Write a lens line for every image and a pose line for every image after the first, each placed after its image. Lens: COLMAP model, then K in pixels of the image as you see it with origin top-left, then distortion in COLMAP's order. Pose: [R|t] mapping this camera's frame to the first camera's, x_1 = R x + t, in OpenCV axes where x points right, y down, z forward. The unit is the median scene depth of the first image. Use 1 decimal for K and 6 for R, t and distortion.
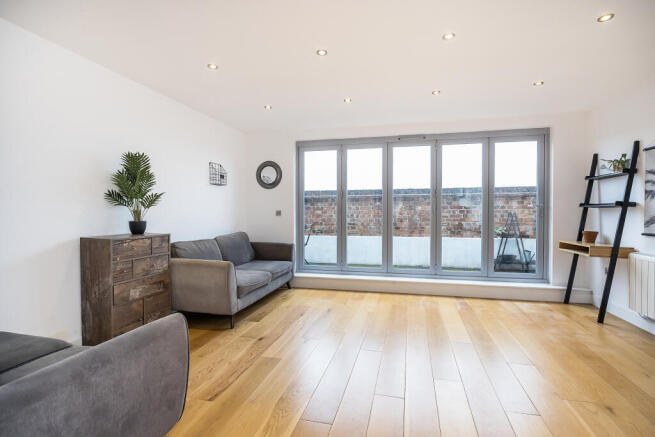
lens RADIAL K [[307.9, 0, 329.4], [0, 307.9, 216.8], [0, 0, 1]] dist [-0.001572, 0.000314]
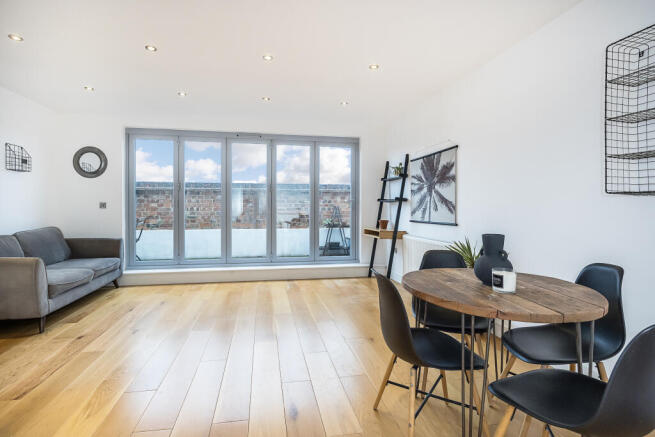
lens RADIAL K [[318.4, 0, 315.1], [0, 318.4, 210.6], [0, 0, 1]] dist [-0.017858, 0.001614]
pose [[0.911830, -0.001146, 0.410567, 0.024350], [0.003339, 0.999984, -0.004625, 0.011101], [-0.410555, 0.005588, 0.911819, -0.111323]]
